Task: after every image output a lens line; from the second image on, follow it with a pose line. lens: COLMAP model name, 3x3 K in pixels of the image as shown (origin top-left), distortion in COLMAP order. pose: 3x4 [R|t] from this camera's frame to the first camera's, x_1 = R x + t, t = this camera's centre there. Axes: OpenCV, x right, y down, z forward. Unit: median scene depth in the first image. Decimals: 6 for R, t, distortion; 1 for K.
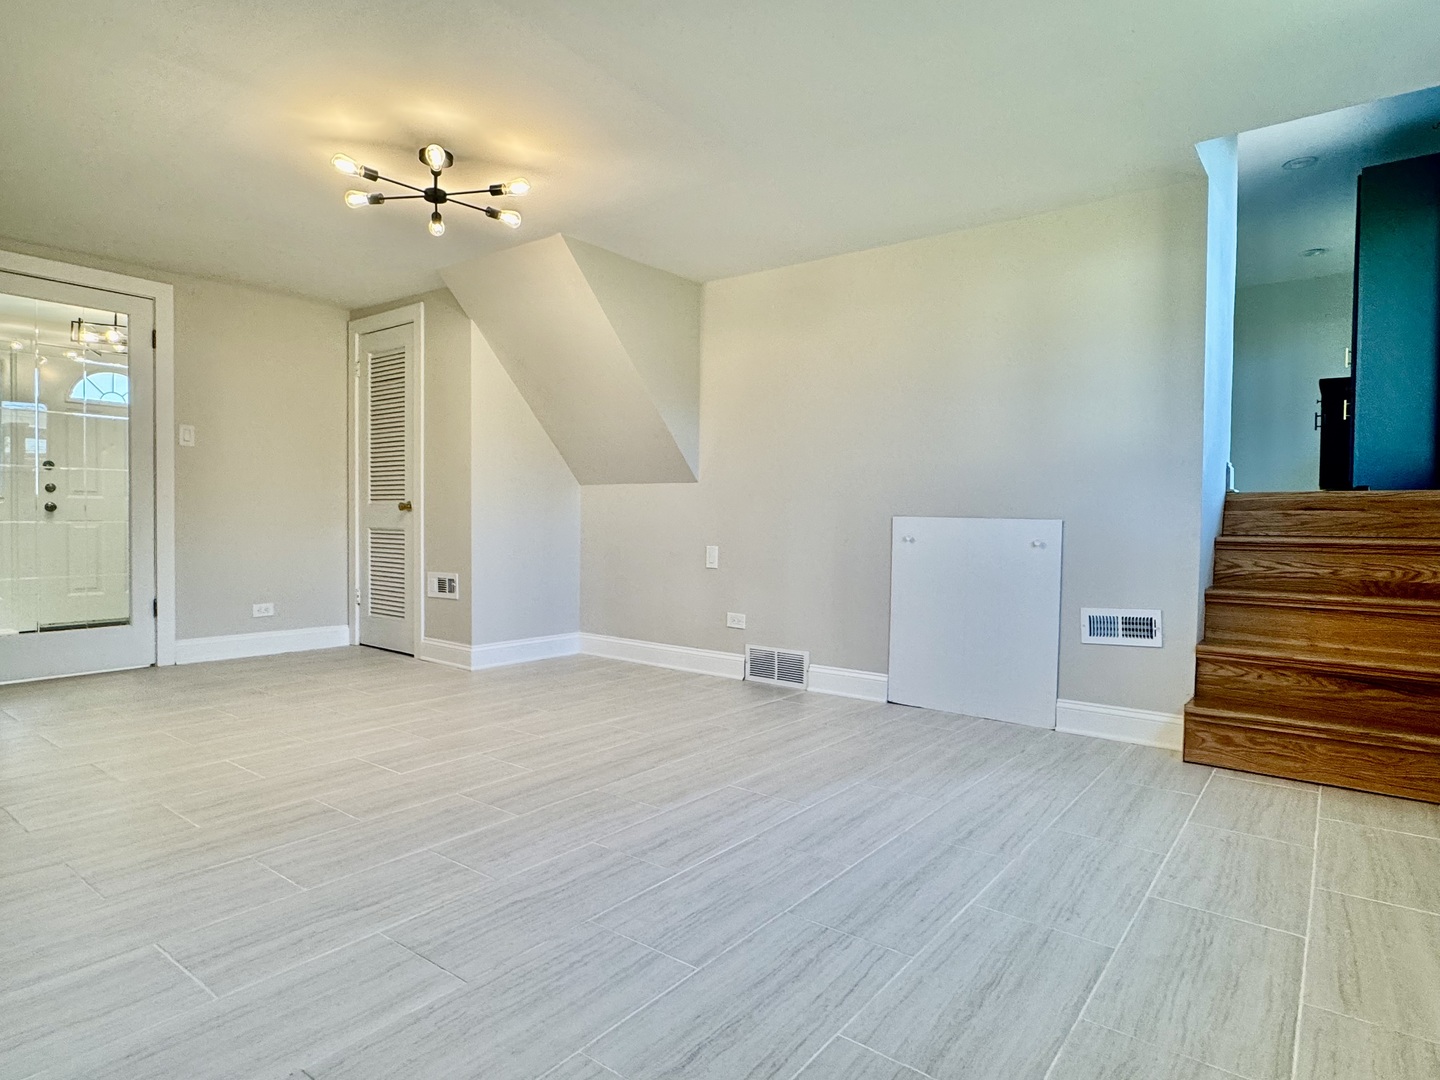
lens RADIAL K [[817.4, 0, 714.5], [0, 817.4, 543.6], [0, 0, 1]] dist [0.000854, -0.000377]
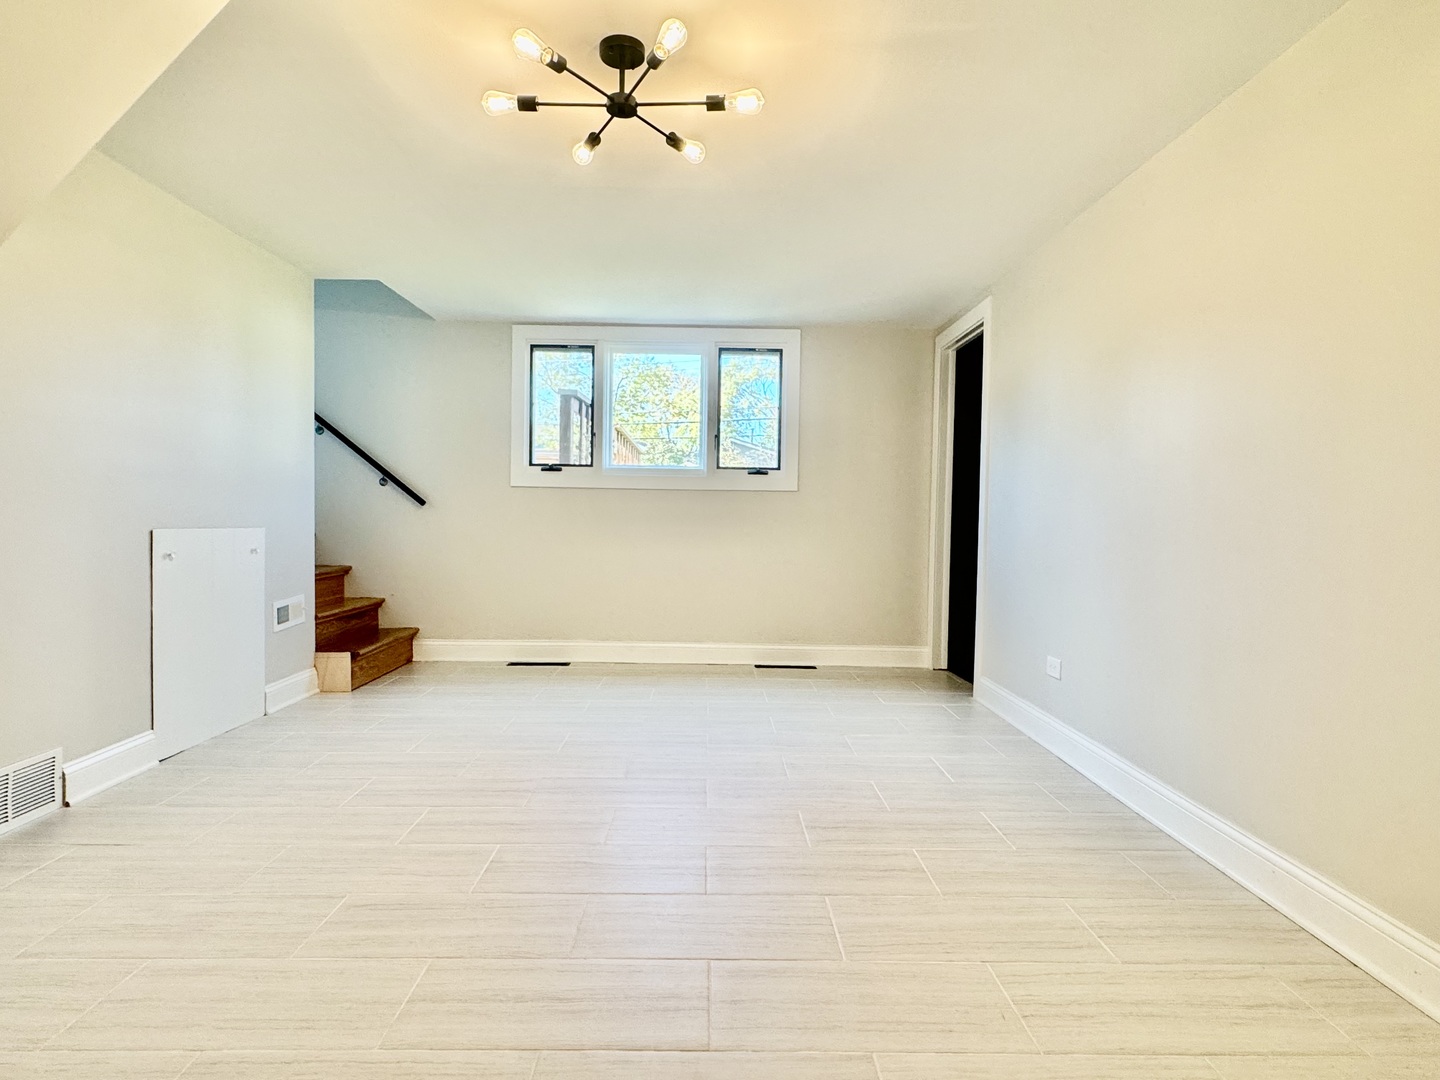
lens RADIAL K [[793.4, 0, 718.9], [0, 793.4, 536.1], [0, 0, 1]] dist [0.000503, -0.001992]
pose [[-0.621234, -0.046028, 0.782272, -1.140849], [-0.002773, 0.998396, 0.056543, -0.111968], [-0.783620, 0.032957, -0.620366, 1.649293]]
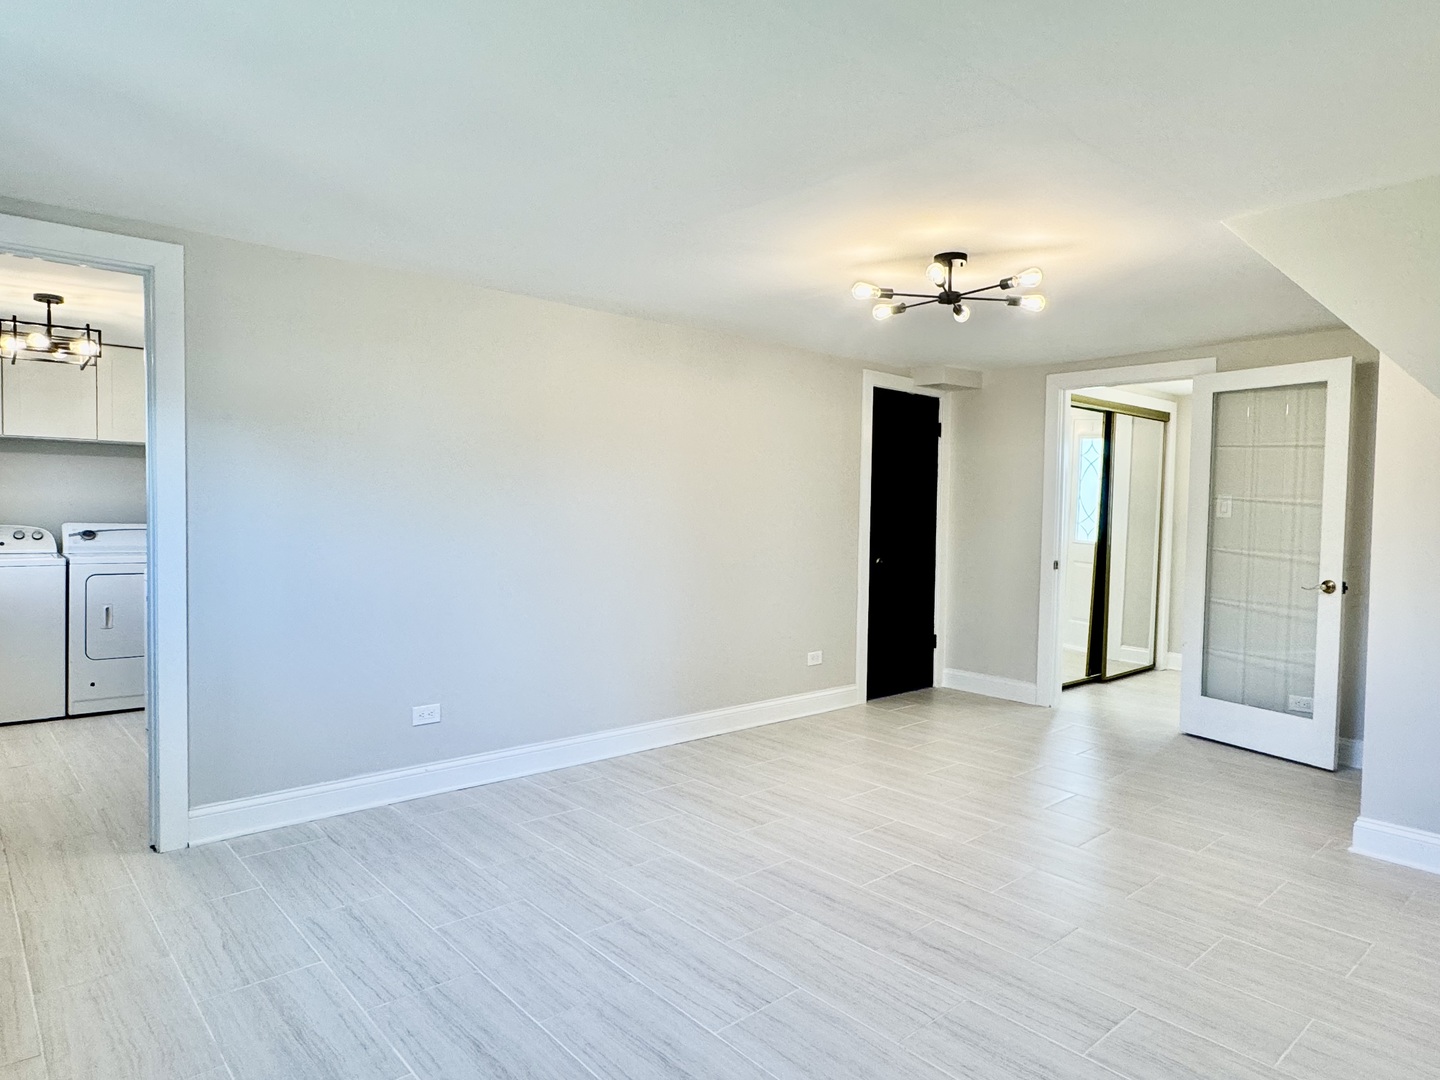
lens RADIAL K [[883.9, 0, 718.4], [0, 883.9, 536.5], [0, 0, 1]] dist [0.015616, -0.001197]
pose [[-0.196088, 0.018525, -0.980411, 0.945085], [-0.043337, 0.998681, 0.027538, -0.183385], [0.979628, 0.047888, -0.195026, 1.137958]]
